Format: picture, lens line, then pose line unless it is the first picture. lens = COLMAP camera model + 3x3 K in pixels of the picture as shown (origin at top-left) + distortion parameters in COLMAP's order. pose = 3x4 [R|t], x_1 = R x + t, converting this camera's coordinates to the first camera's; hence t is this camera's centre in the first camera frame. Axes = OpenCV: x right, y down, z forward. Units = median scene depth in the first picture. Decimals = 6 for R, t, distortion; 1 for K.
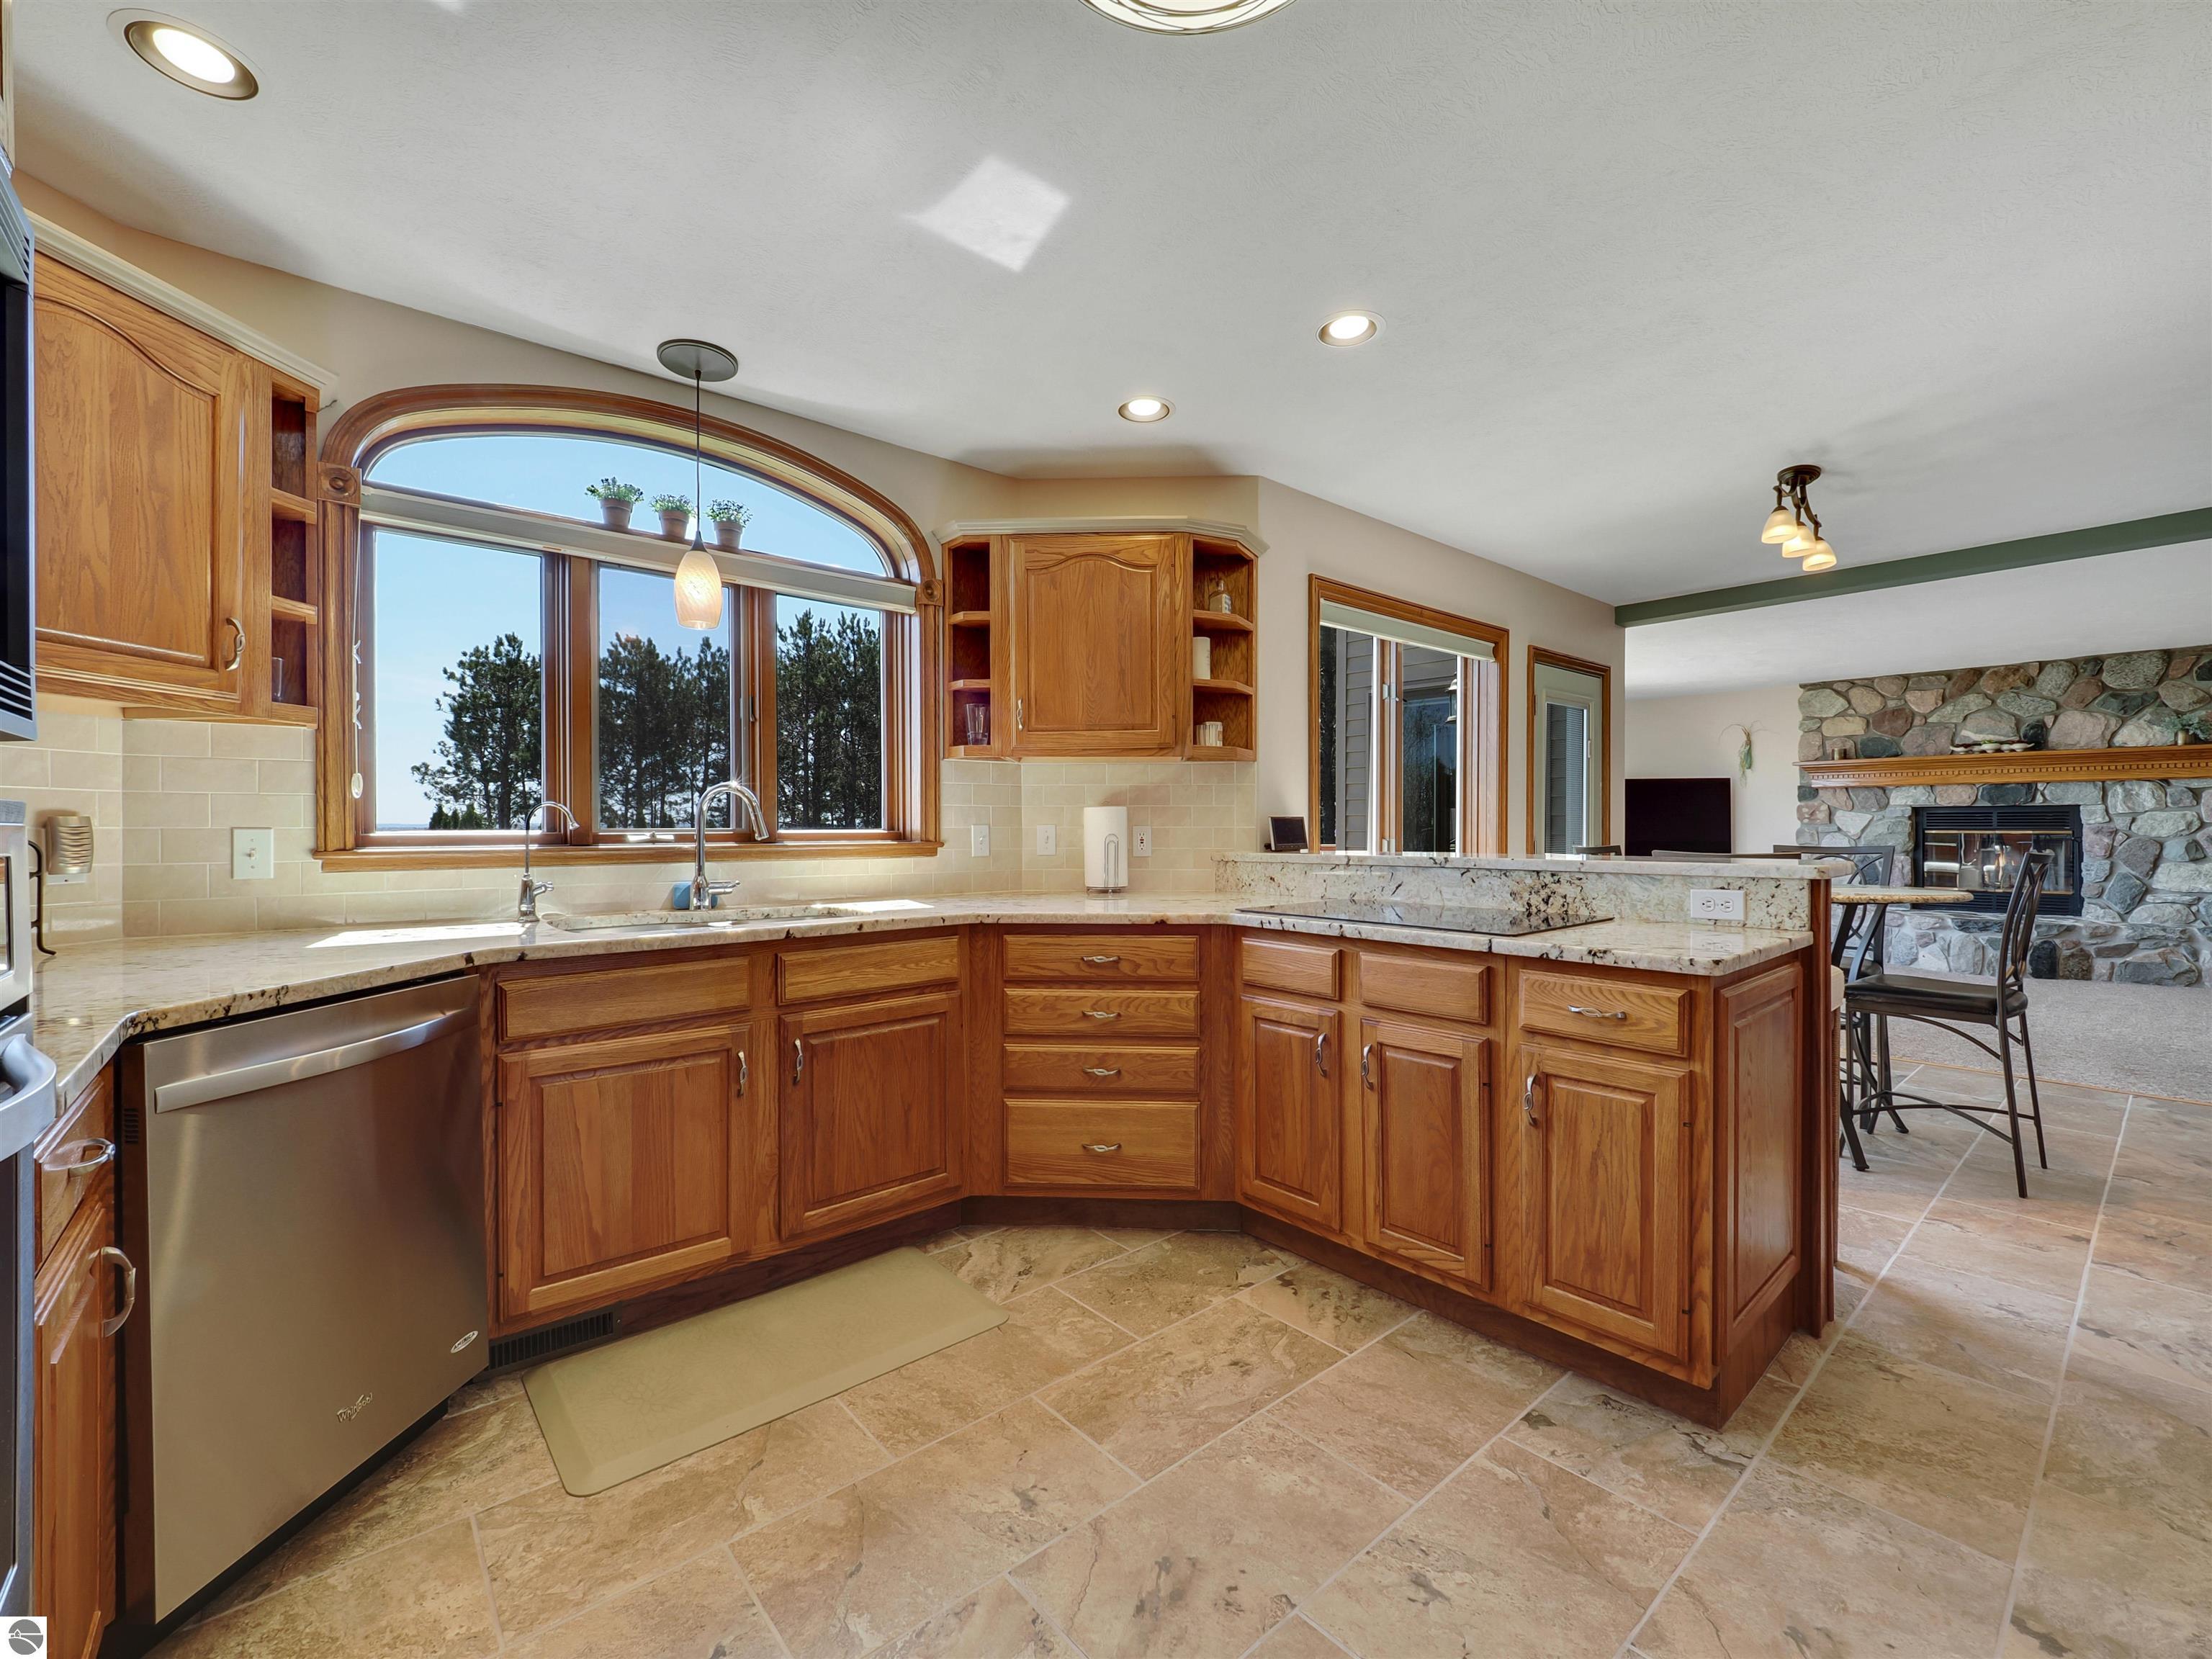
lens RADIAL K [[933.3, 0, 1106.0], [0, 933.3, 829.5], [0, 0, 1]] dist [-0.010562, 0.000230]
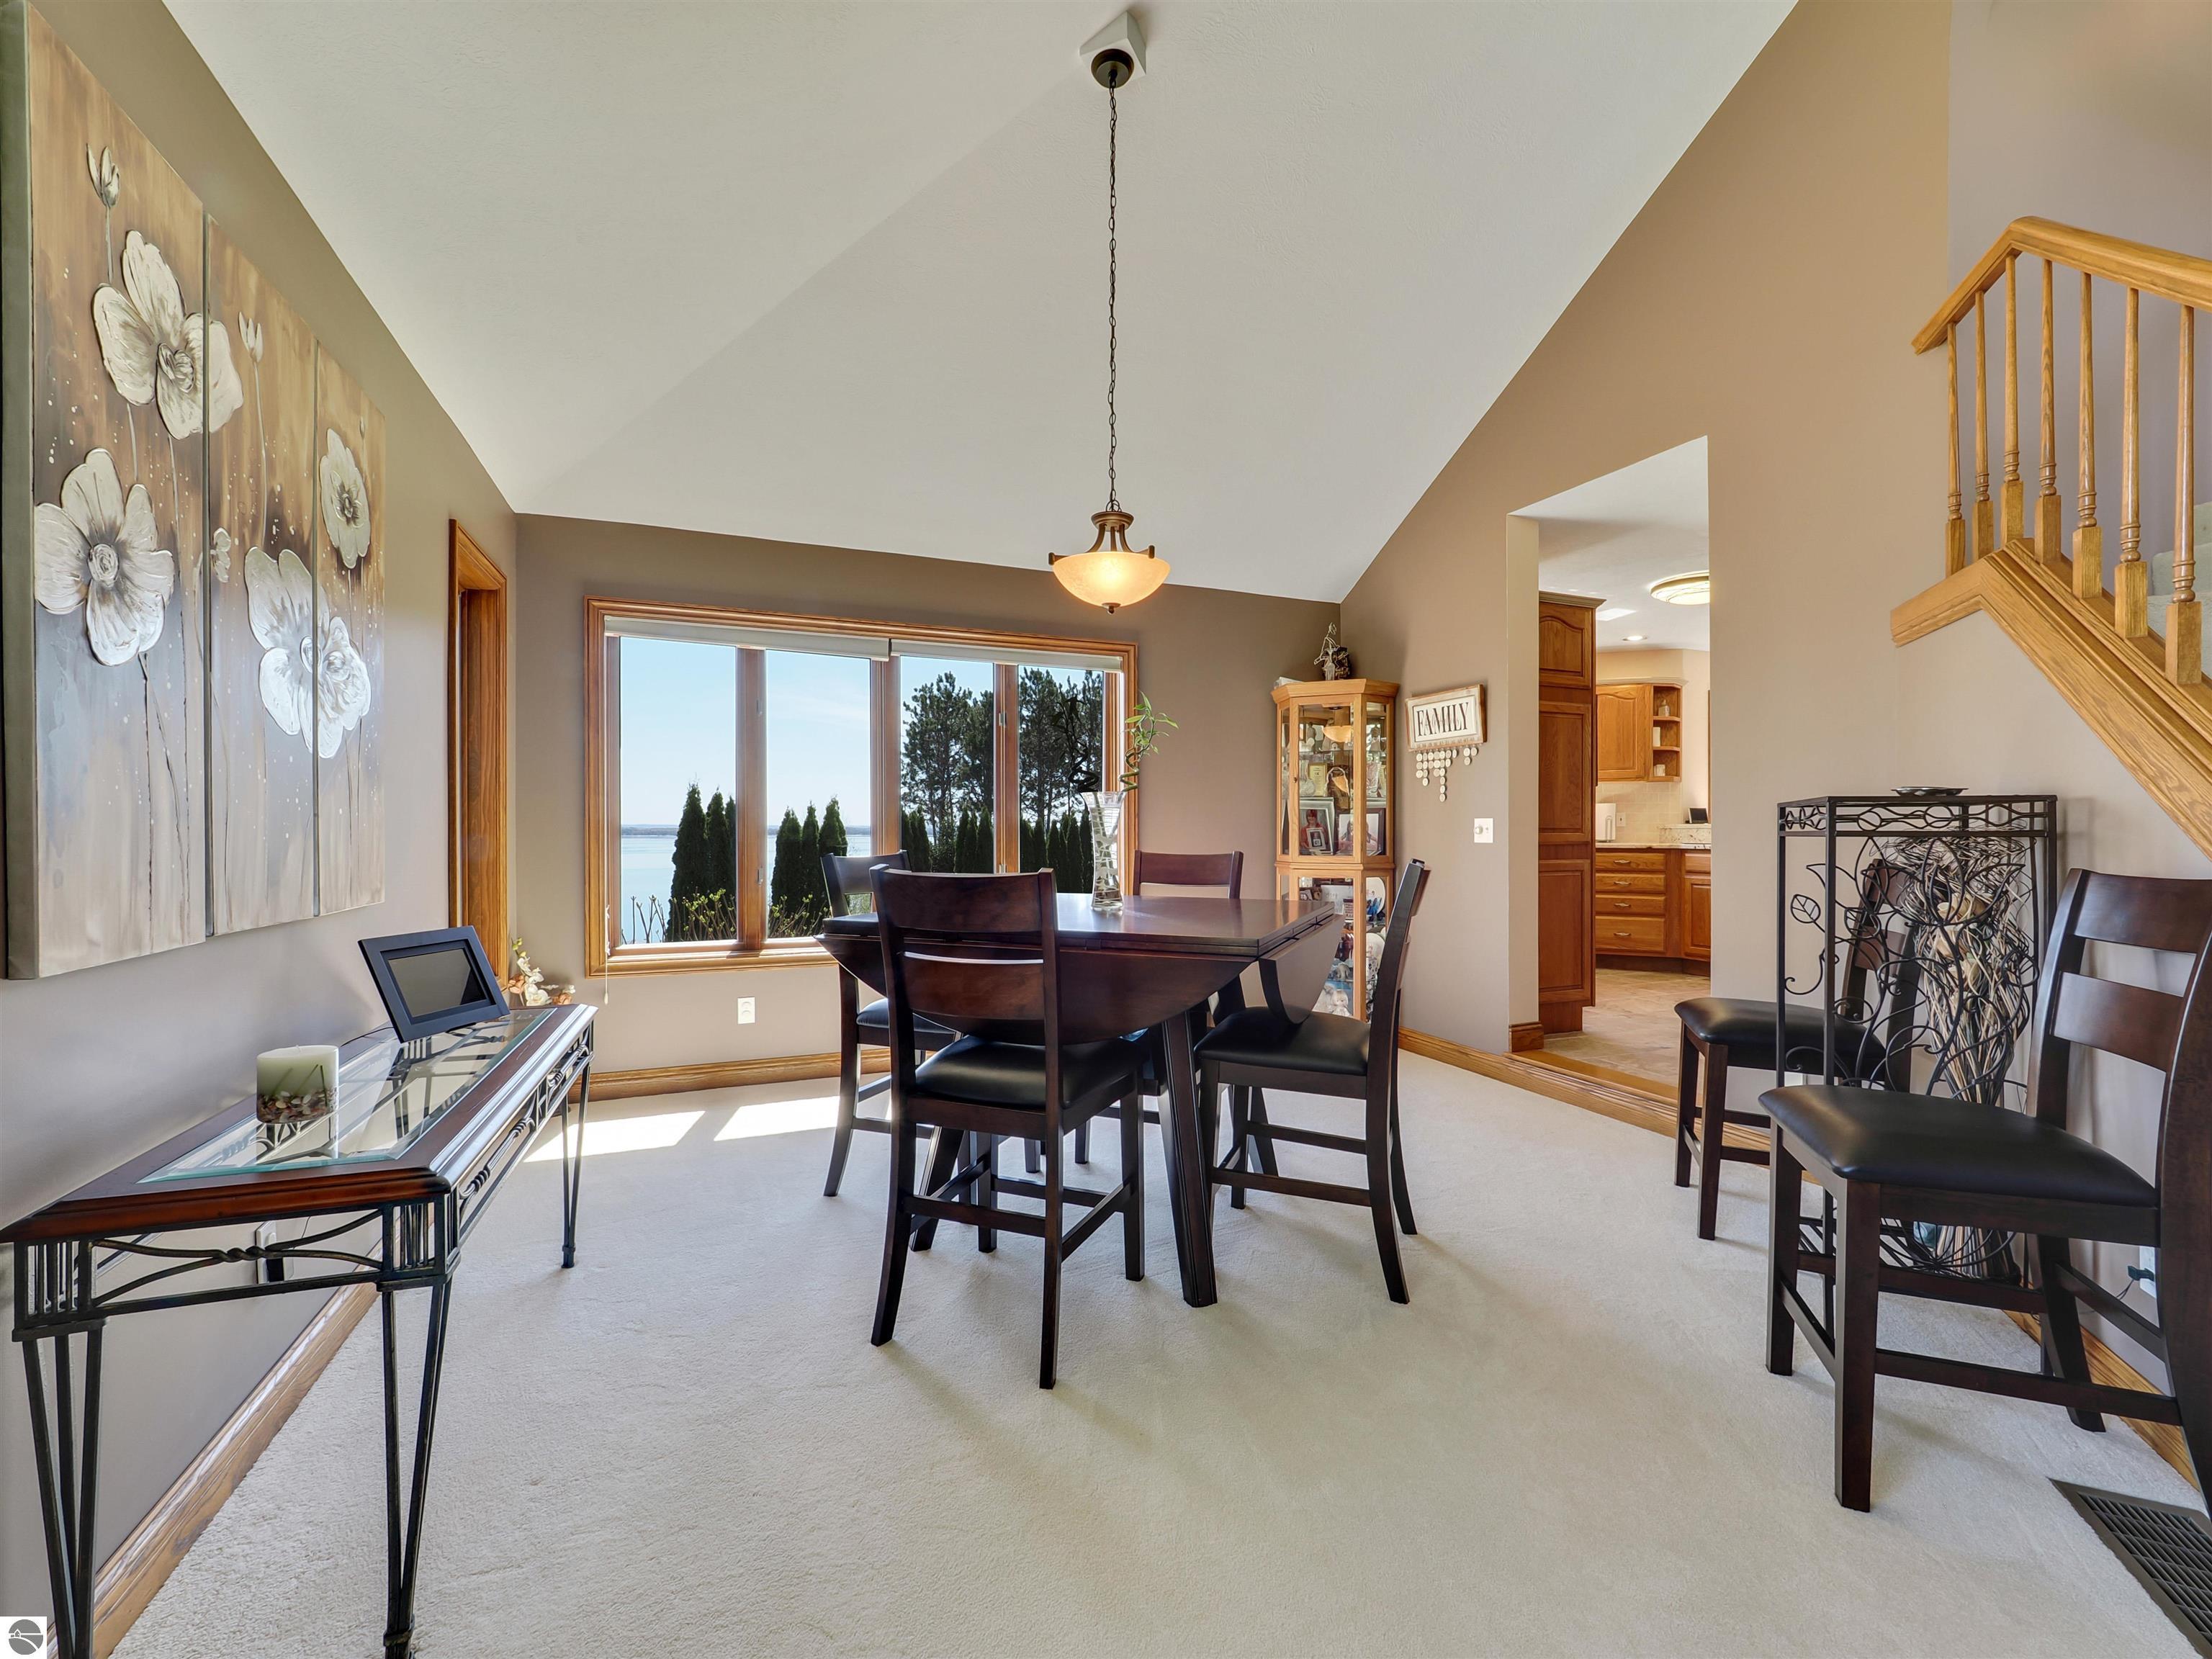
lens RADIAL K [[933.3, 0, 1106.0], [0, 933.3, 829.5], [0, 0, 1]] dist [-0.010562, 0.000230]
pose [[0.948910, 0.004789, -0.315510, -0.445664], [-0.006057, 0.999977, -0.003037, 0.053869], [0.315488, 0.004793, 0.948917, -1.533567]]
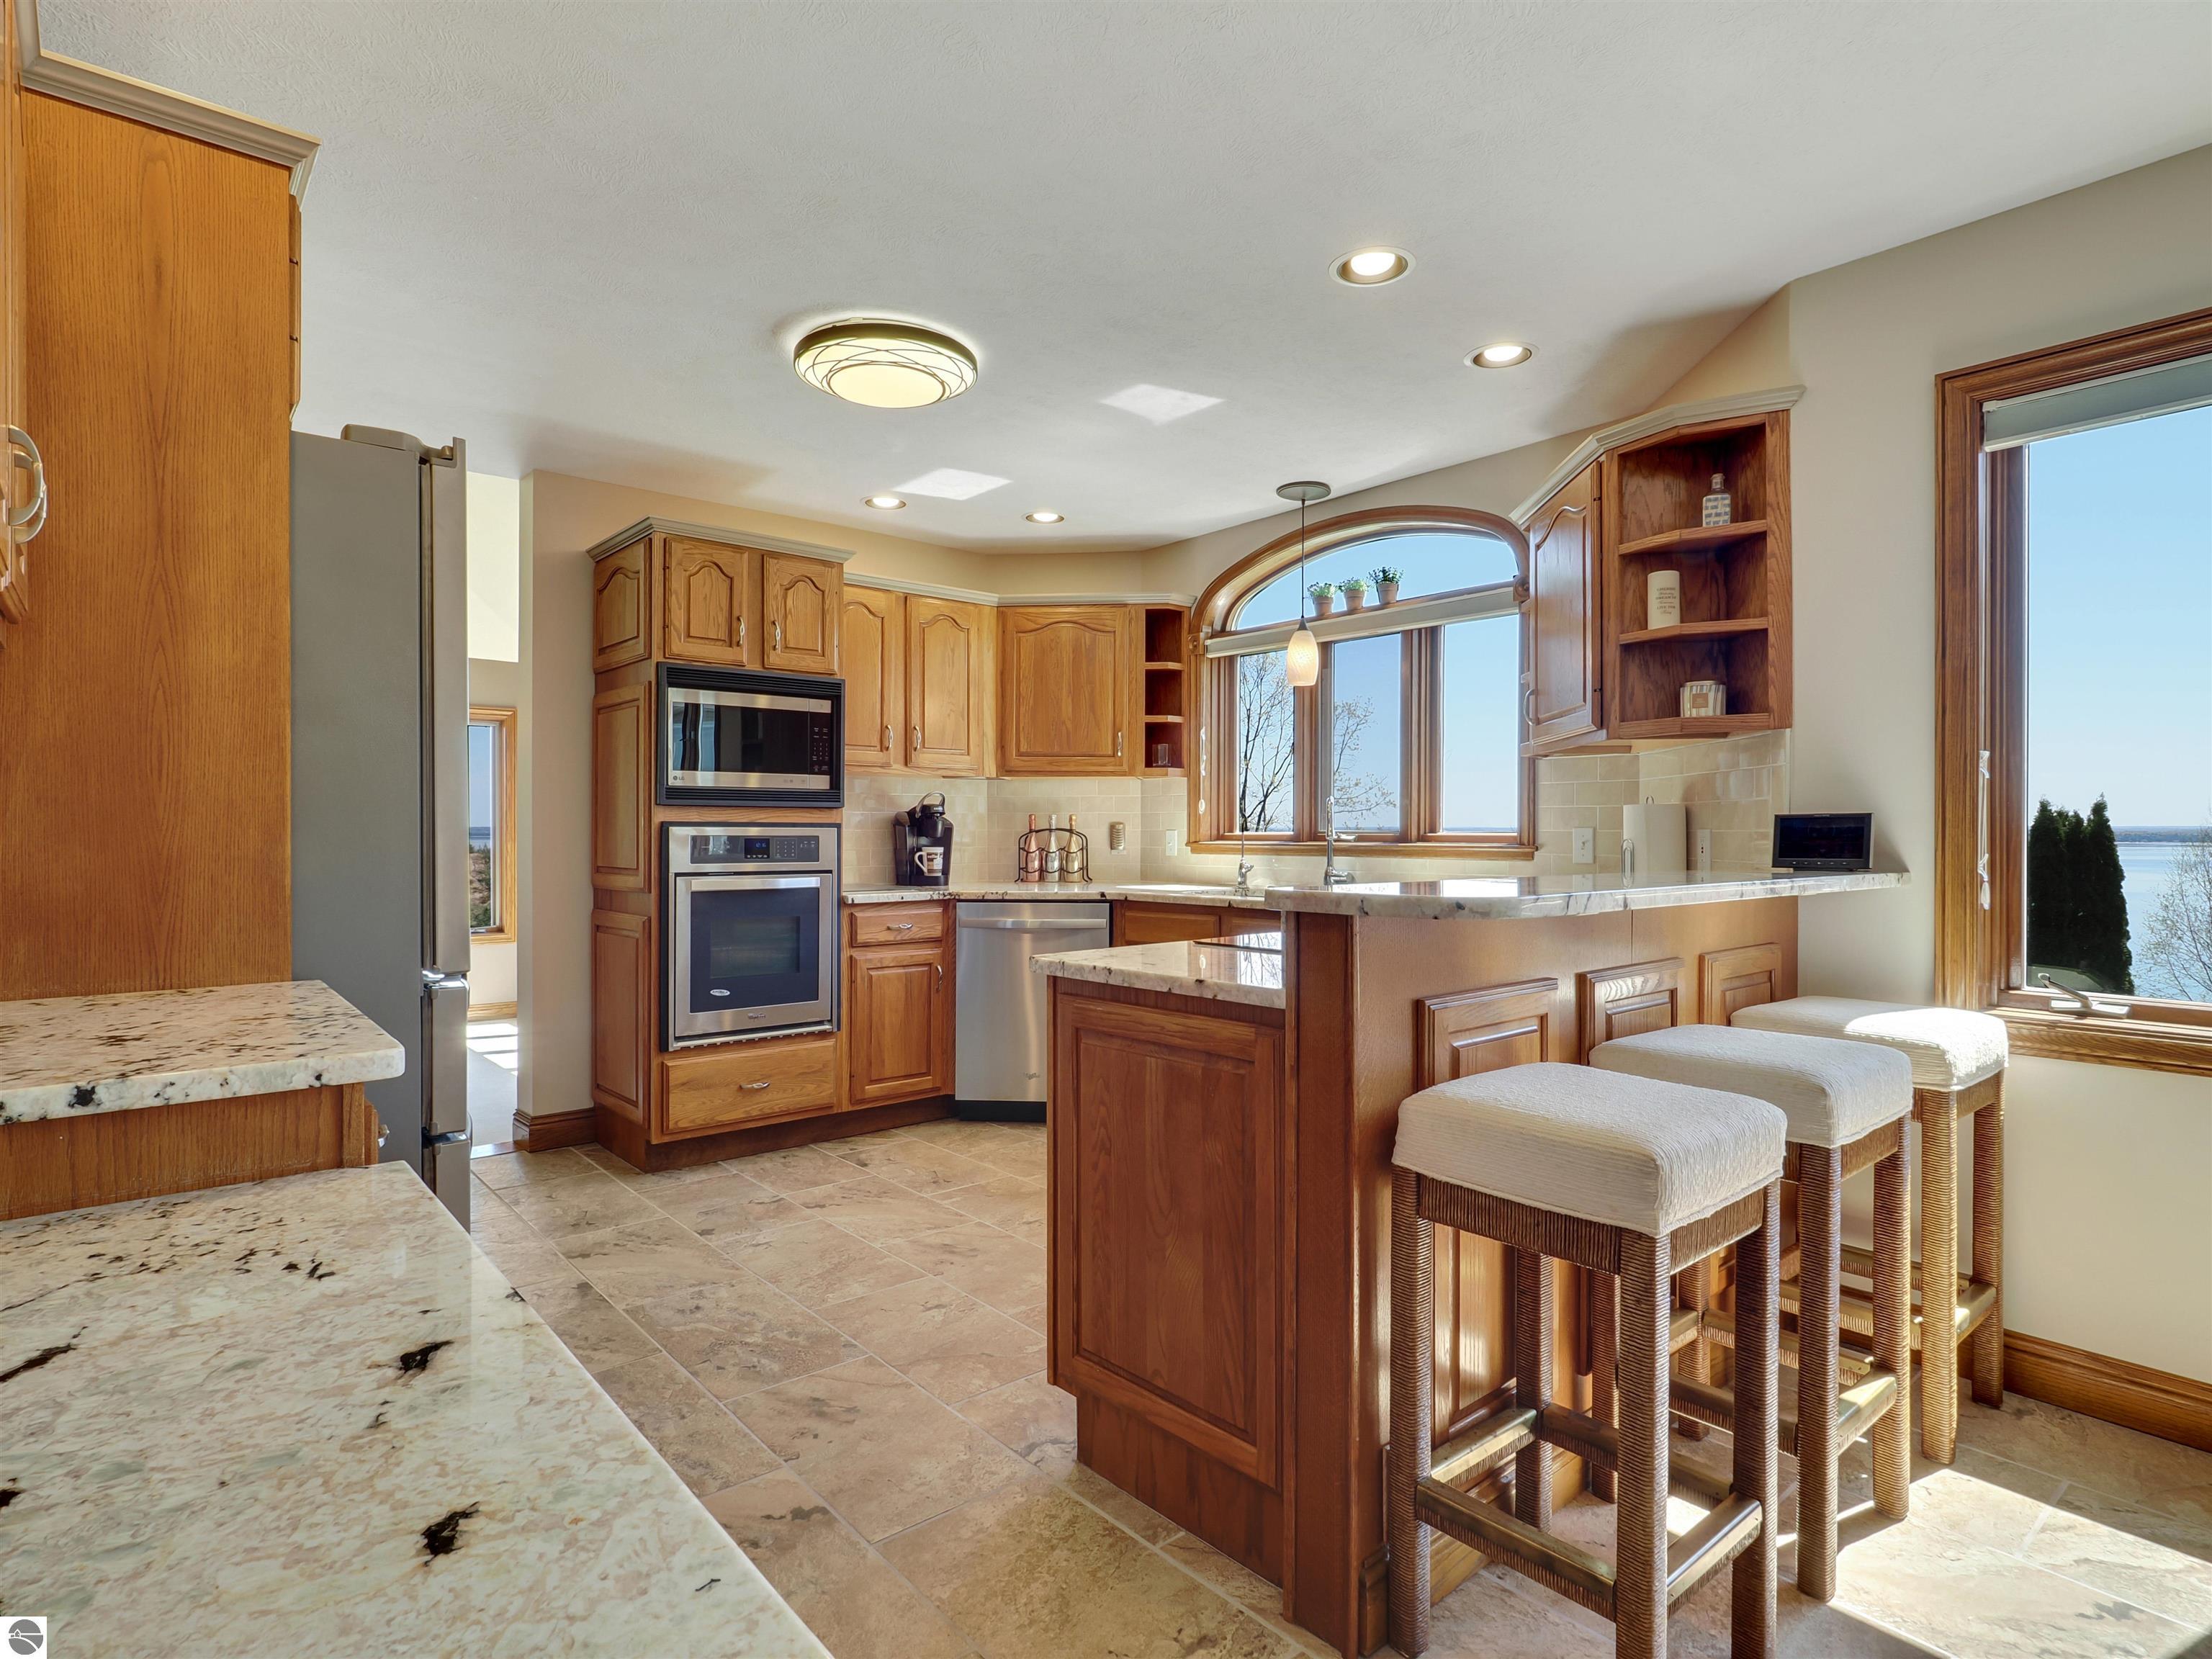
lens RADIAL K [[1183.0, 0, 1106.0], [0, 1183.0, 829.5], [0, 0, 1]] dist [-0.000694, -0.000125]
pose [[-0.004262, 0.004317, -0.999982, 1.031708], [0.001730, 0.999989, 0.004310, -0.008965], [0.999989, -0.001712, -0.004269, 0.561669]]
